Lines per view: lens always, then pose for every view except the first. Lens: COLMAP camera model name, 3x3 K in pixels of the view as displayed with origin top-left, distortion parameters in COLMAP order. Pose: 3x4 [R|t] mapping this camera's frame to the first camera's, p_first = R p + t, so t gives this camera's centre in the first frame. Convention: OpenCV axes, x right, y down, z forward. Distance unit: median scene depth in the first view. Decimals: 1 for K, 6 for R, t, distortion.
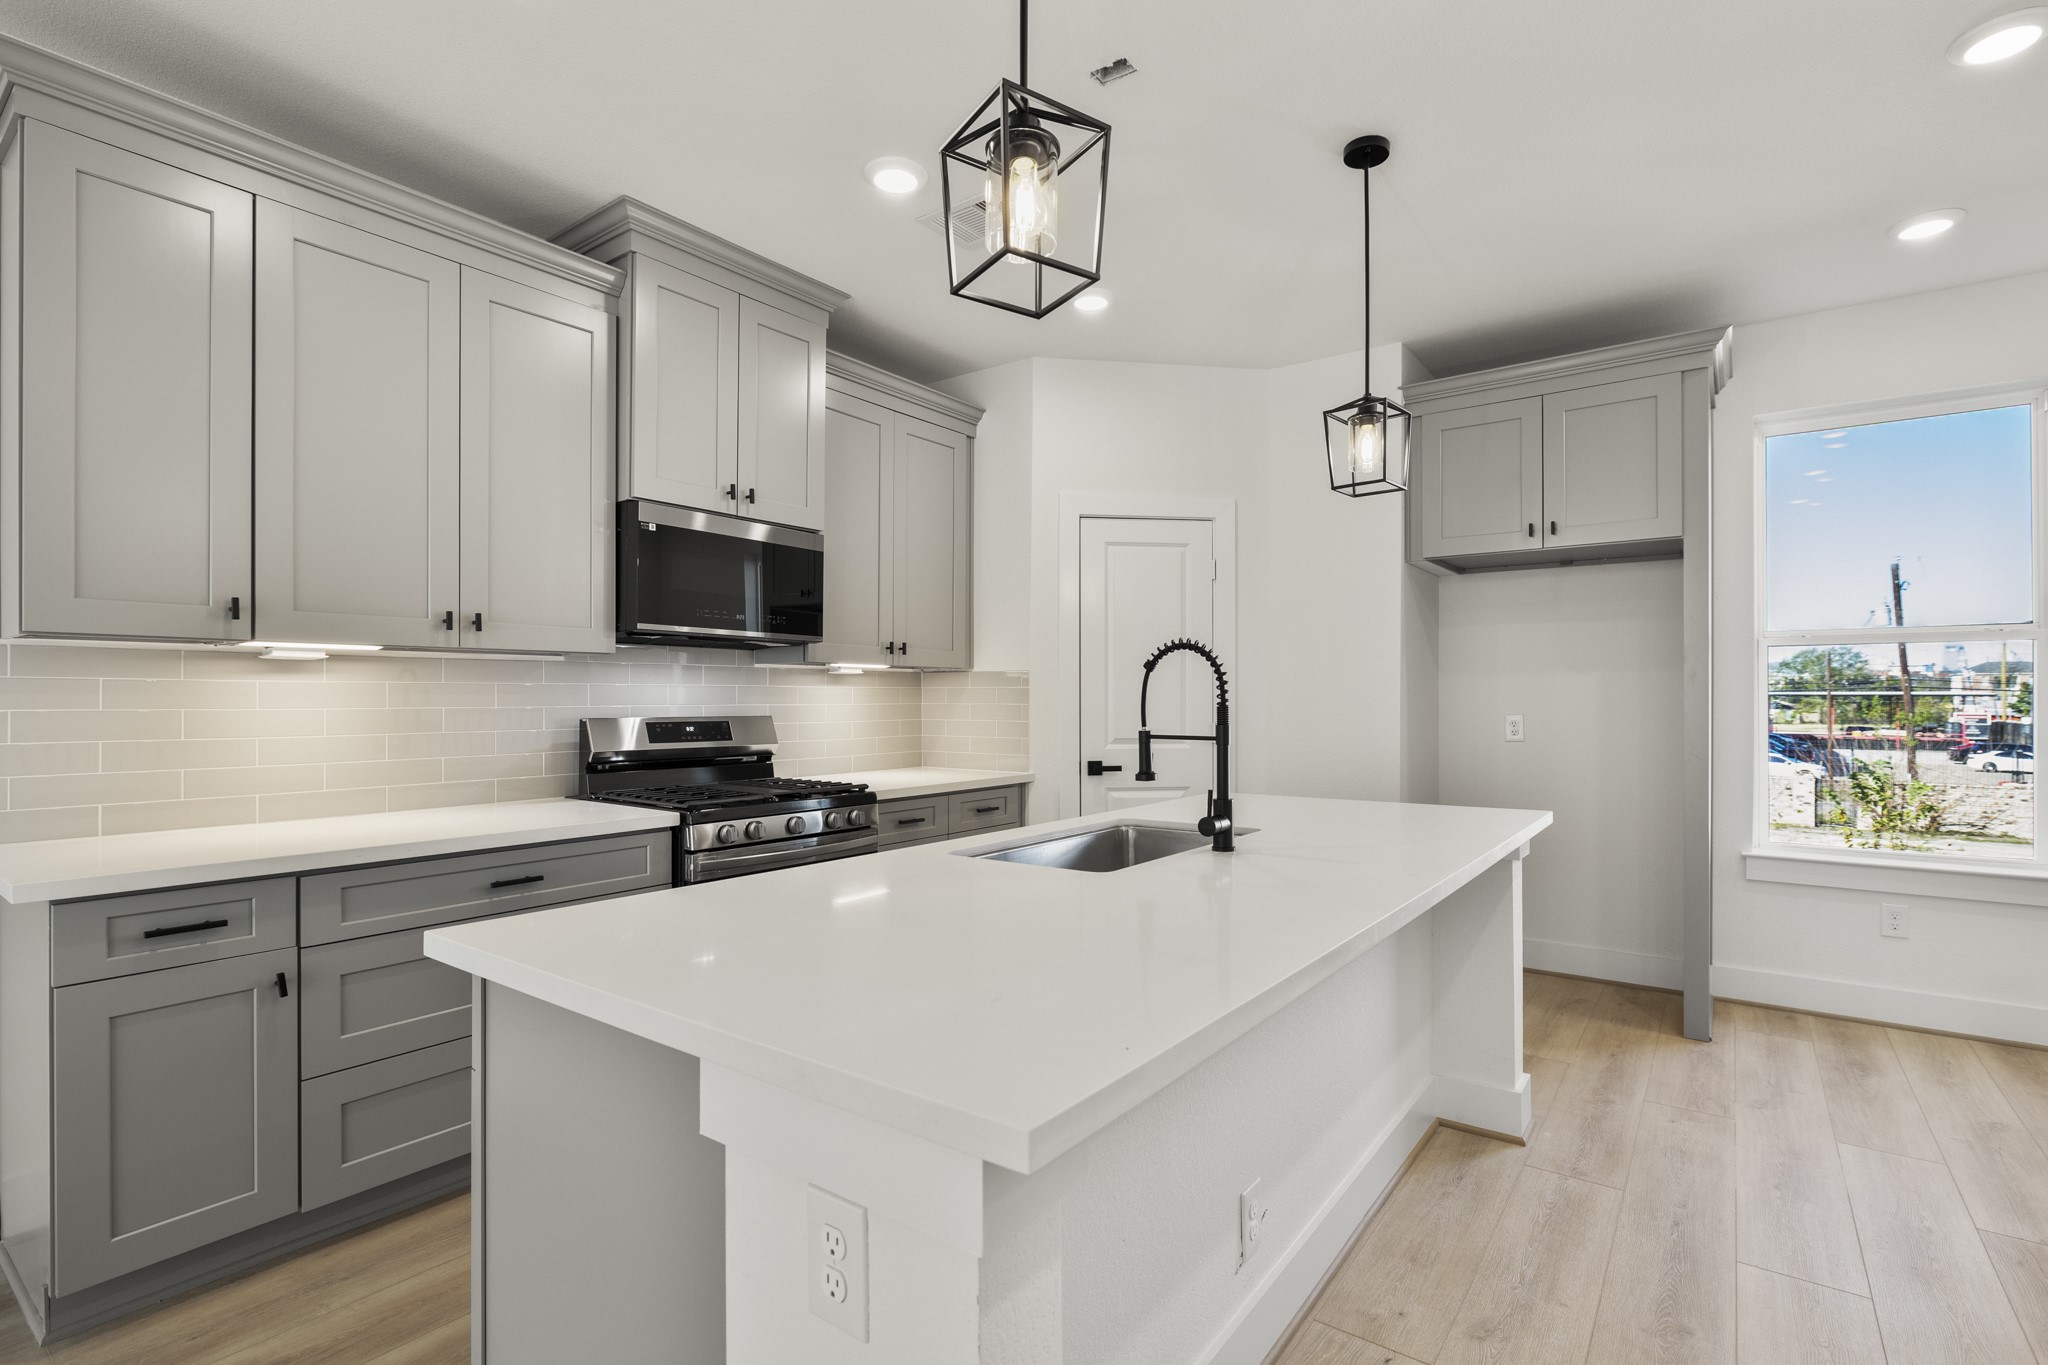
lens RADIAL K [[975.5, 0, 1033.7], [0, 975.5, 683.8], [0, 0, 1]] dist [0.005604, 0.000371]
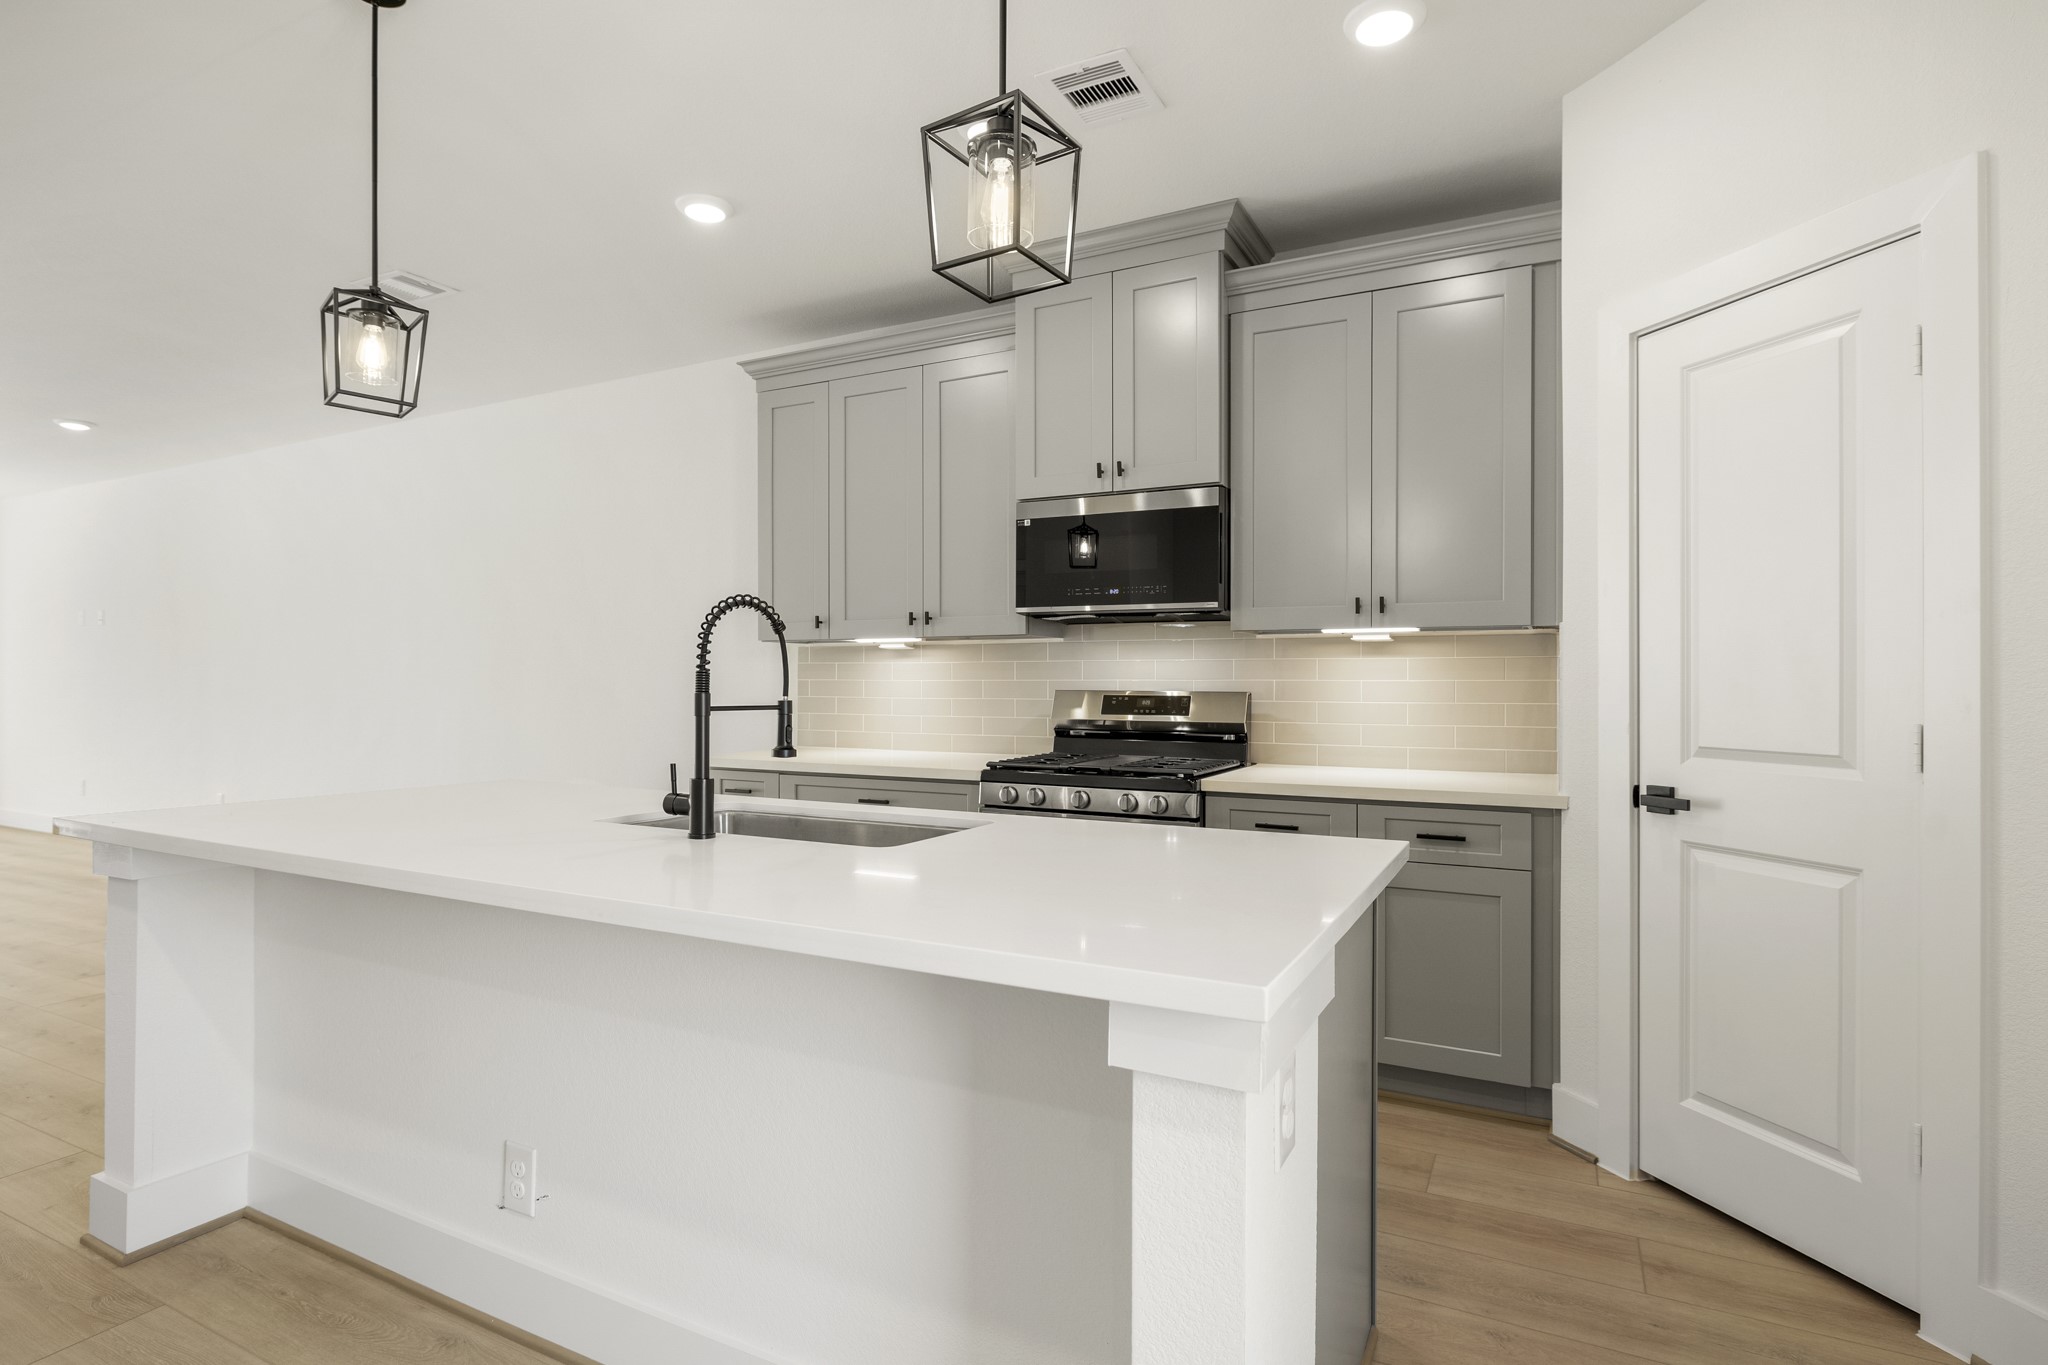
lens RADIAL K [[1024.5, 0, 1022.8], [0, 1024.5, 681.5], [0, 0, 1]] dist [-0.003611, 0.001490]
pose [[0.144657, -0.001870, -0.989480, 0.762933], [0.011258, 0.999937, -0.000243, 0.024977], [0.989418, -0.011105, 0.144669, 0.780189]]
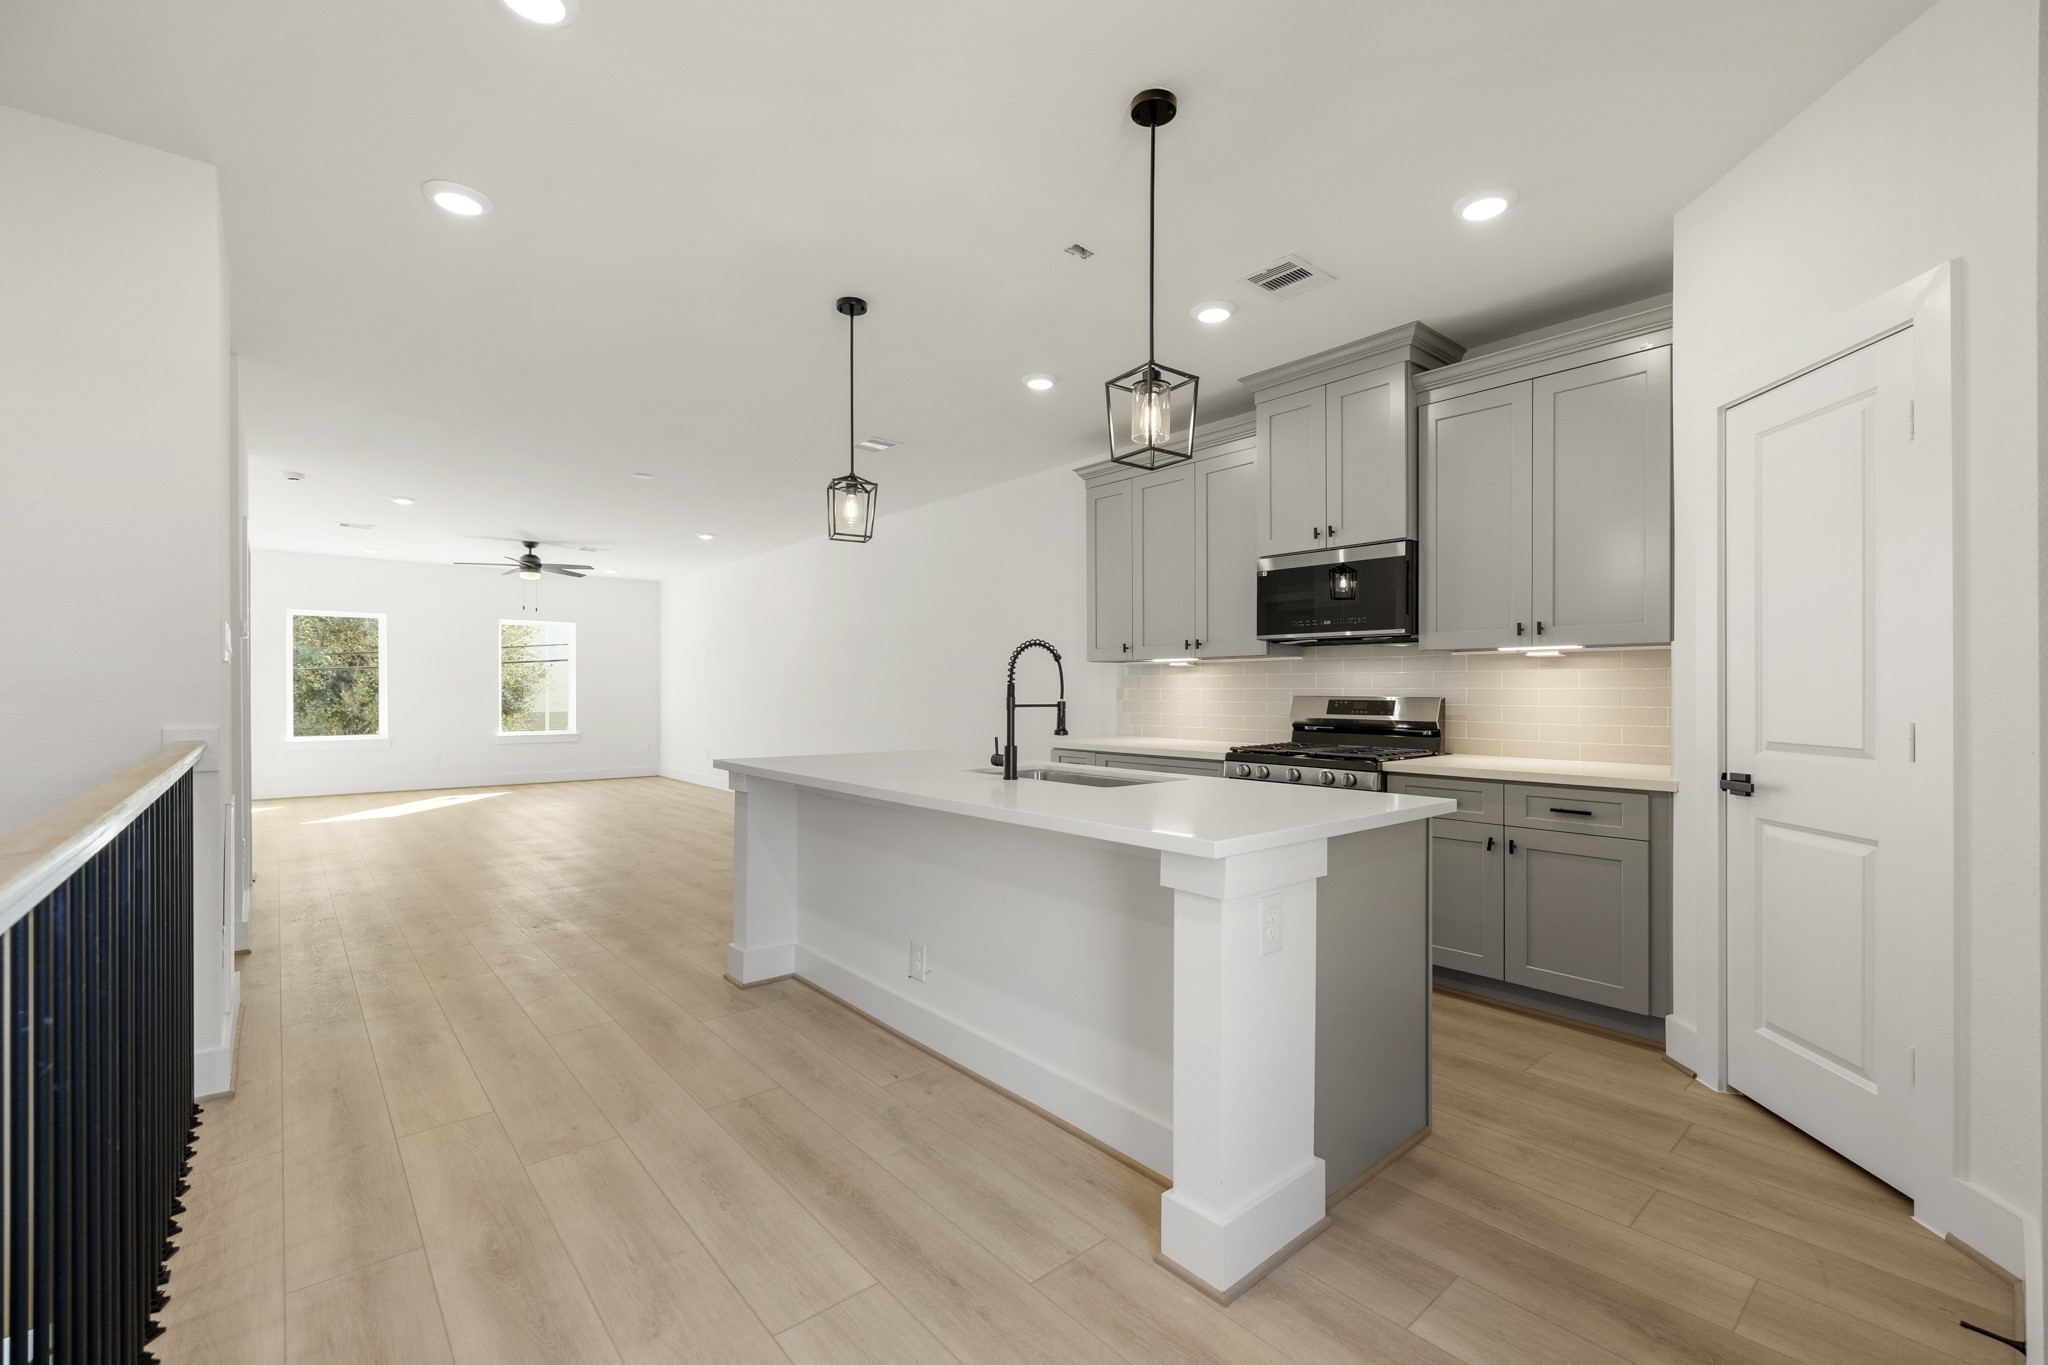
lens RADIAL K [[869.6, 0, 1025.8], [0, 869.6, 687.0], [0, 0, 1]] dist [0.005234, -0.000131]
pose [[-0.236633, -0.004606, -0.971588, 1.010551], [0.012445, 0.999892, -0.007771, 0.026521], [0.971519, -0.013930, -0.236550, 0.910404]]
